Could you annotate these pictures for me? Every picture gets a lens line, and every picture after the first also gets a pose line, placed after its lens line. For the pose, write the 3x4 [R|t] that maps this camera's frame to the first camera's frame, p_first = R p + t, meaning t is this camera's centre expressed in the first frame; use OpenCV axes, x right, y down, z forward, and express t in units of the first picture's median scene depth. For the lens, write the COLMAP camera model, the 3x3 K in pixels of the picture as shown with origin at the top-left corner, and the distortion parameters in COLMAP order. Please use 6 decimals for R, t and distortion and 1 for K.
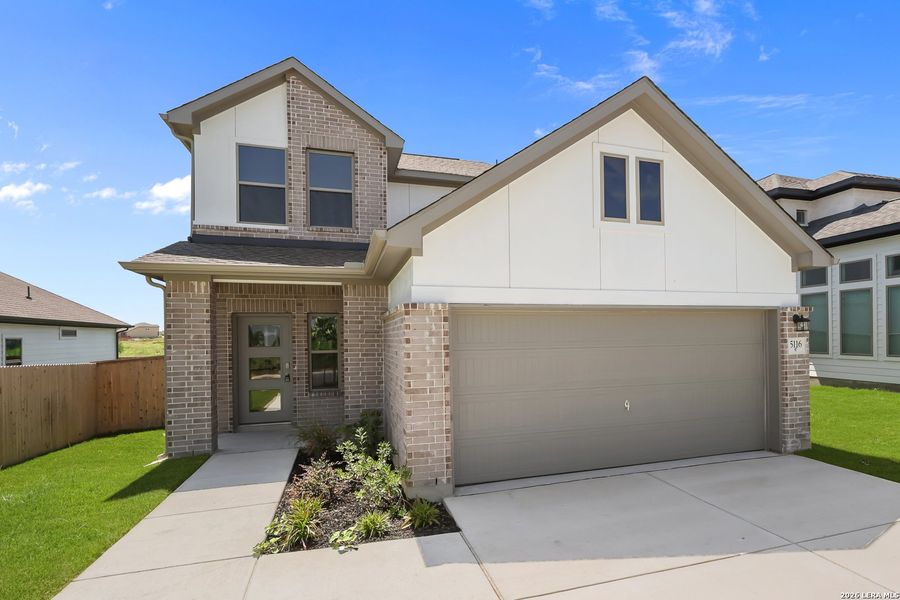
lens RADIAL K [[423.3, 0, 450.1], [0, 423.3, 297.2], [0, 0, 1]] dist [0.002447, -0.000093]
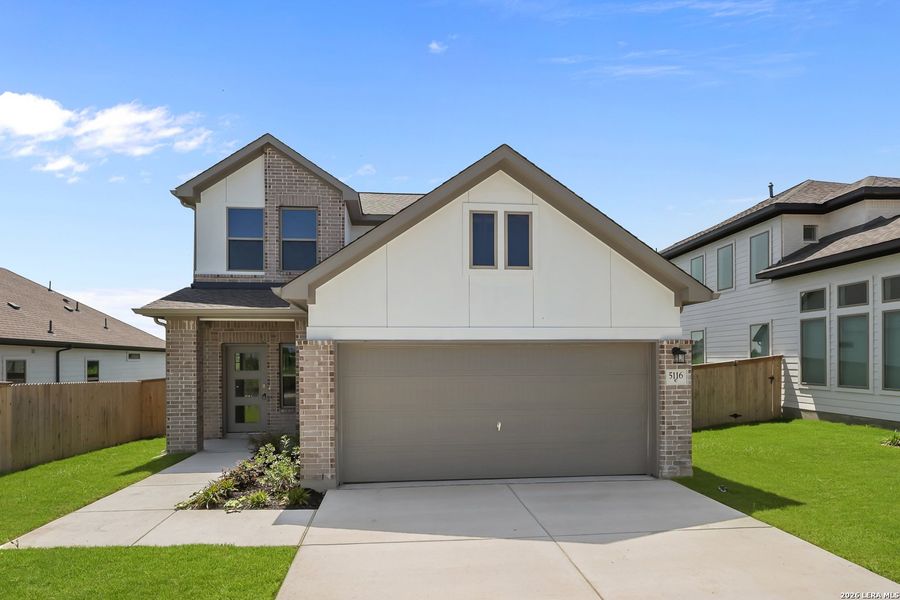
lens RADIAL K [[485.2, 0, 450.4], [0, 485.2, 305.2], [0, 0, 1]] dist [-0.001586, 0.001221]
pose [[0.975874, -0.015769, -0.217763, 0.533146], [0.012729, 0.999801, -0.015357, -0.051837], [0.217962, 0.012215, 0.975881, -0.297068]]
